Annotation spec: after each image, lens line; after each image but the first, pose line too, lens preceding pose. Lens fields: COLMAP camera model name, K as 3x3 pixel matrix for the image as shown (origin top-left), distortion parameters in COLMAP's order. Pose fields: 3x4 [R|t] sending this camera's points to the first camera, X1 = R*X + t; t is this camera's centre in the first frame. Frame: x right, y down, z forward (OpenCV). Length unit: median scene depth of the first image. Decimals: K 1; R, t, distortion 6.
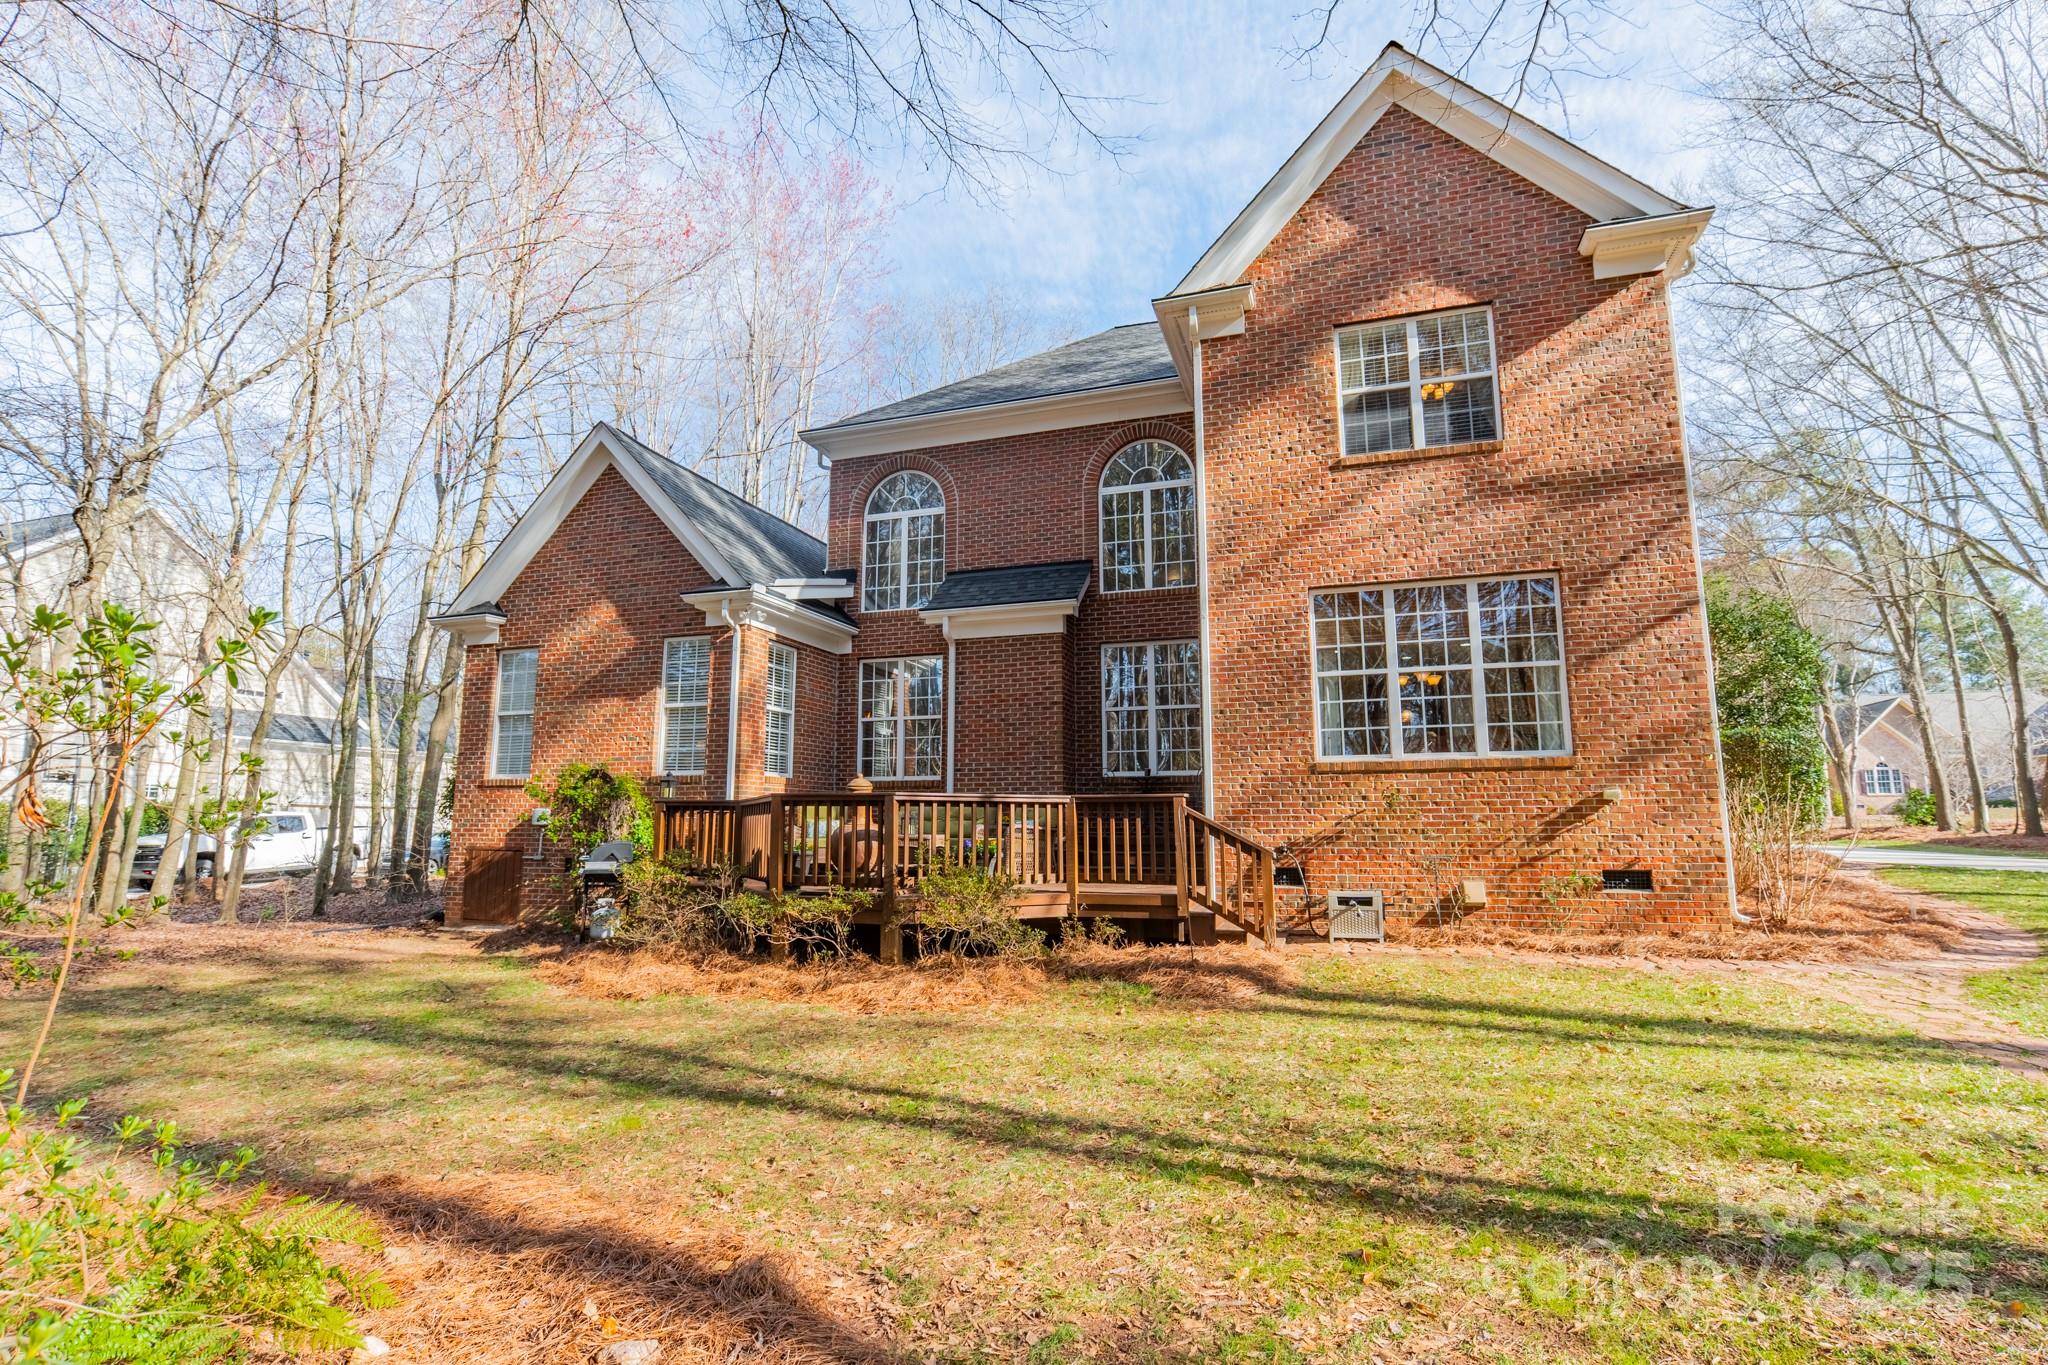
lens RADIAL K [[968.8, 0, 1027.8], [0, 968.8, 687.5], [0, 0, 1]] dist [-0.003359, -0.000173]
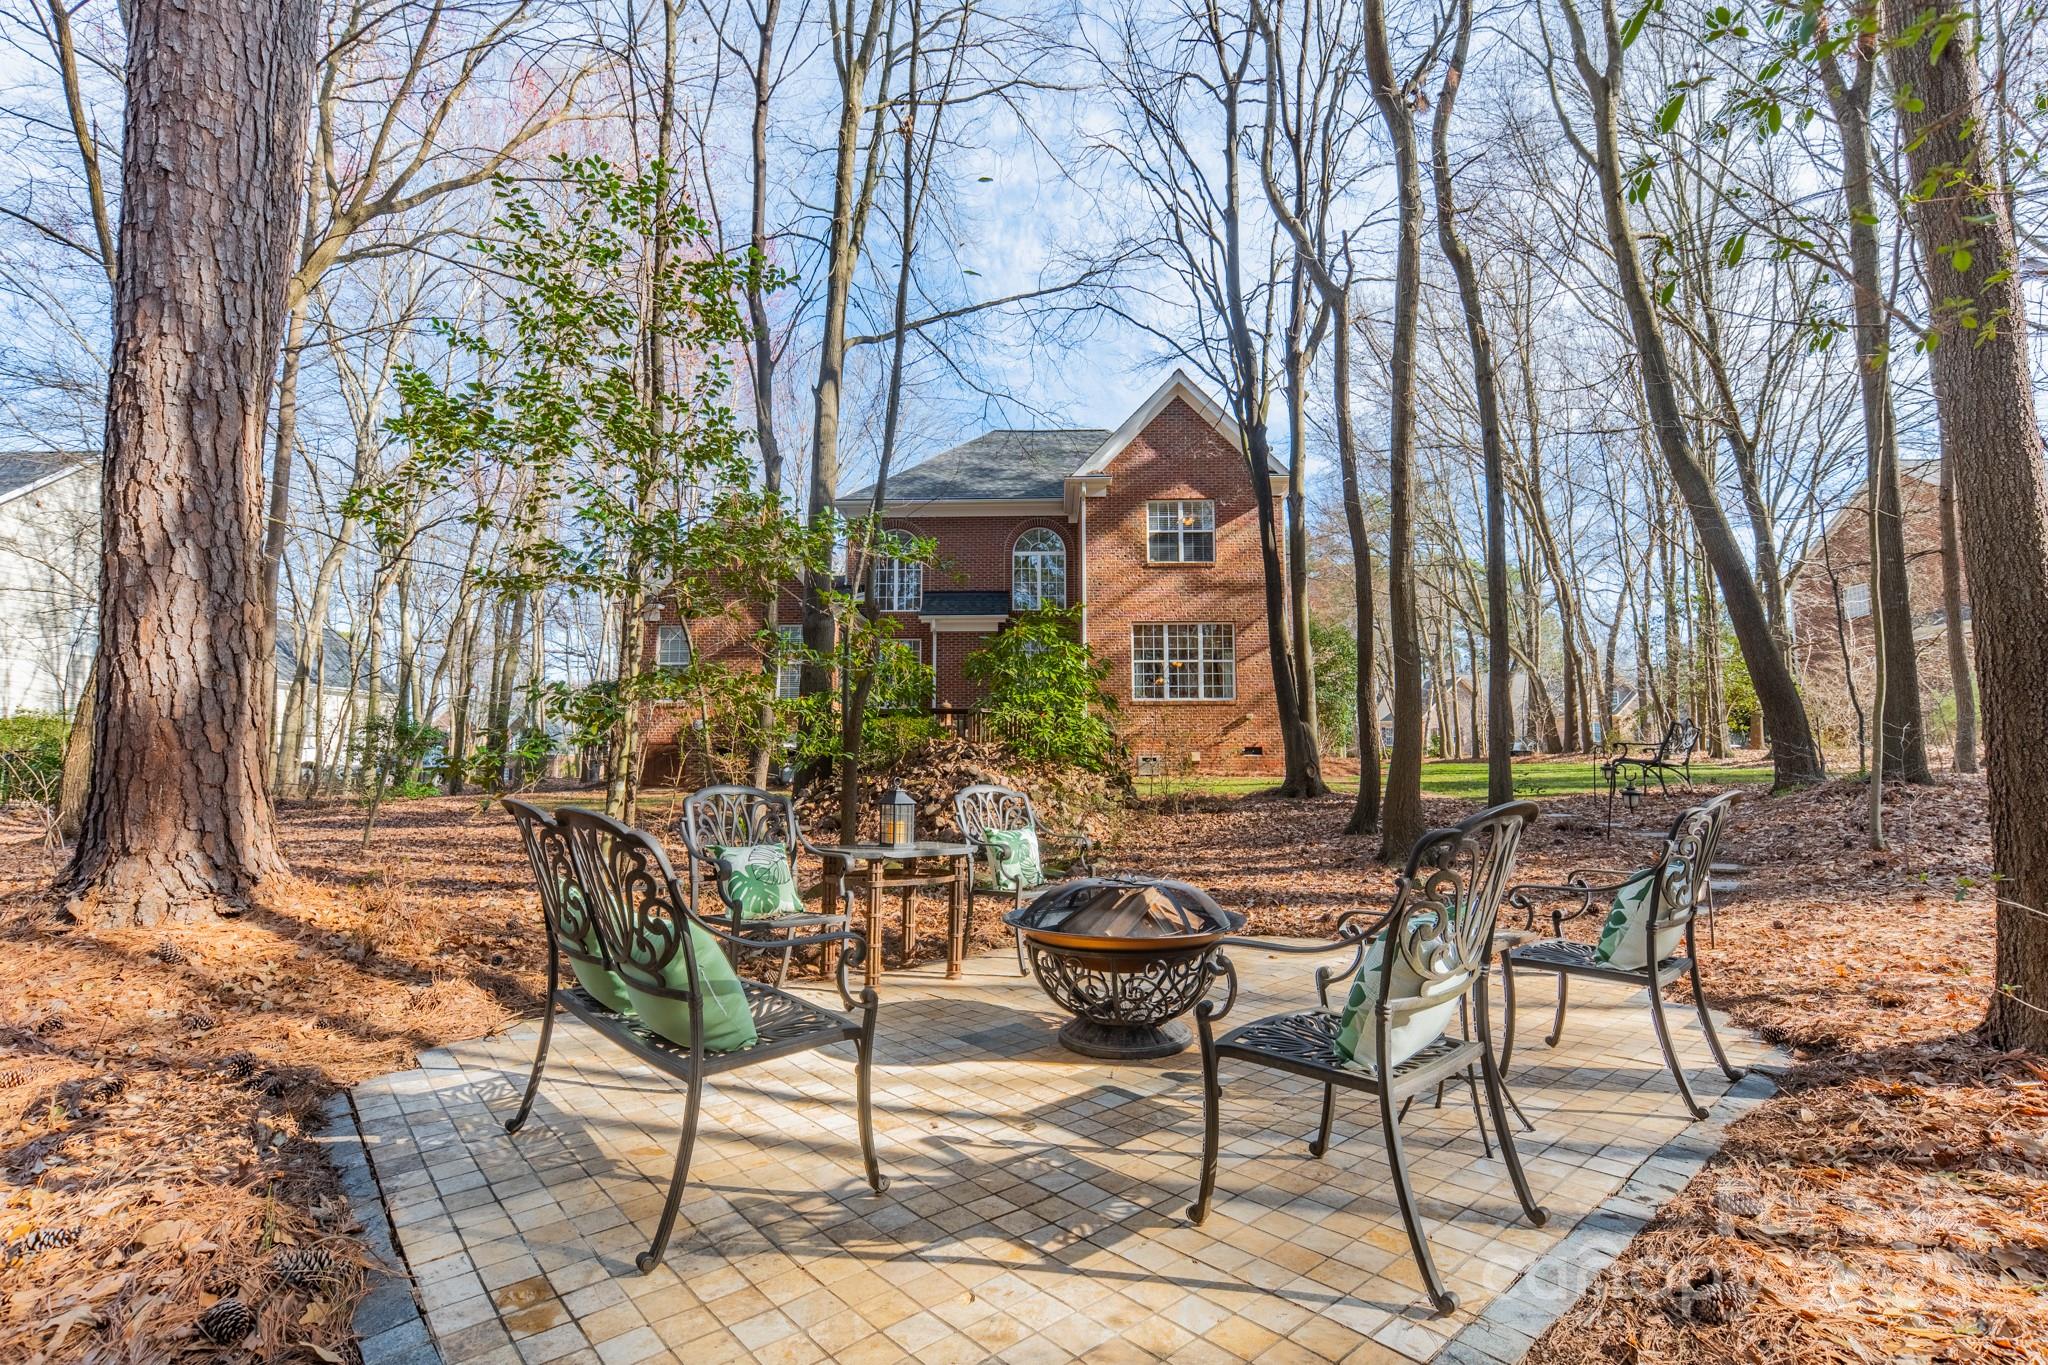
lens RADIAL K [[968.8, 0, 1020.1], [0, 968.8, 681.2], [0, 0, 1]] dist [-0.003359, -0.000173]
pose [[0.963619, 0.029193, 0.265679, -0.532799], [-0.039917, 0.998588, 0.035057, -0.035142], [-0.264280, -0.044387, 0.963424, -1.054578]]
